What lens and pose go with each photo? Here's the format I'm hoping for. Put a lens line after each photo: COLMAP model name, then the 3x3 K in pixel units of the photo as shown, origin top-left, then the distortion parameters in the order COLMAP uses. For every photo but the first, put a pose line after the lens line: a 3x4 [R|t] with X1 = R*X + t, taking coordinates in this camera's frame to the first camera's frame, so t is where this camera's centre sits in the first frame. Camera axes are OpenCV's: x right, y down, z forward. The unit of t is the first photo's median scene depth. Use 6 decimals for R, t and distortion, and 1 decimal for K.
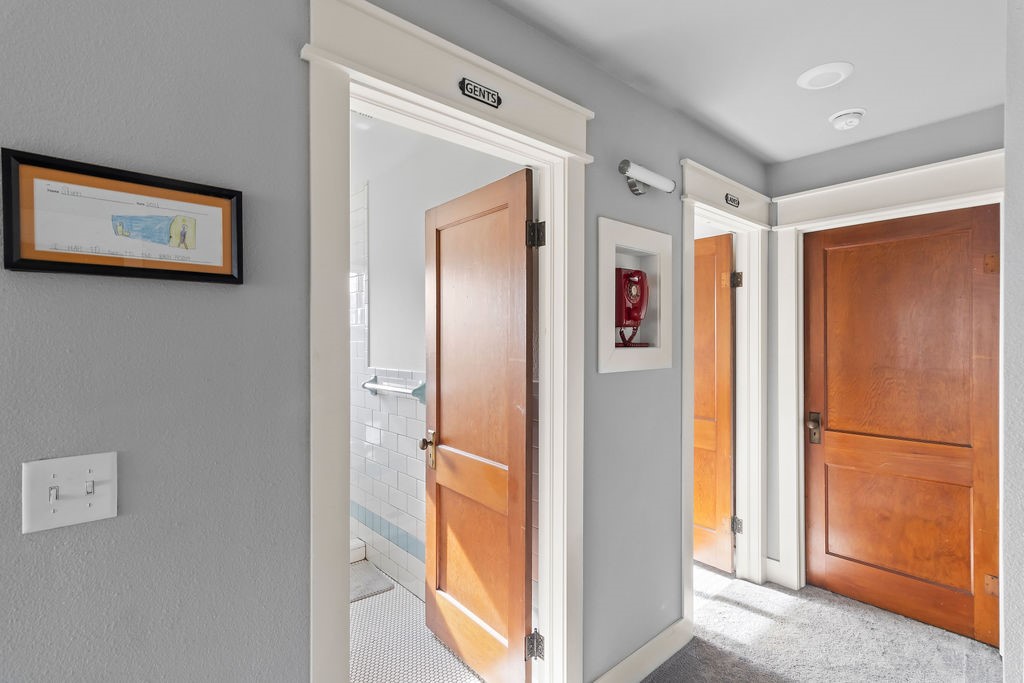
lens RADIAL K [[491.3, 0, 512.0], [0, 491.3, 341.5], [0, 0, 1]] dist [0.002068, 0.000613]
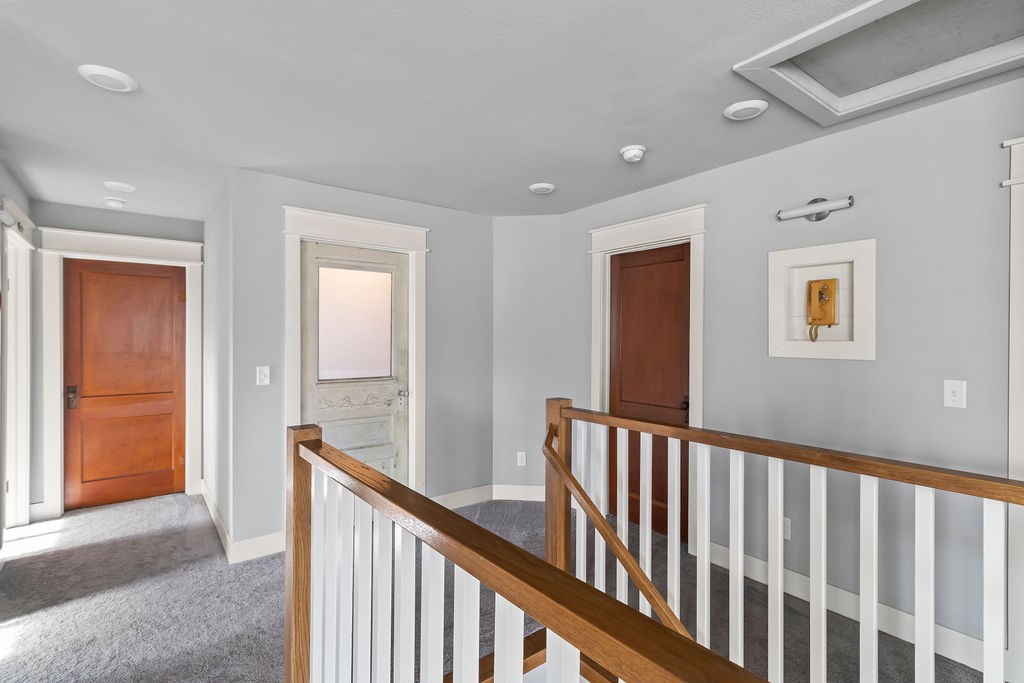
lens RADIAL K [[491.3, 0, 512.0], [0, 491.3, 341.5], [0, 0, 1]] dist [0.002068, 0.000613]
pose [[0.087554, -0.006791, 0.996137, -0.787002], [-0.002762, 0.999971, 0.007060, 0.001942], [-0.996156, -0.003369, 0.087533, -0.437342]]
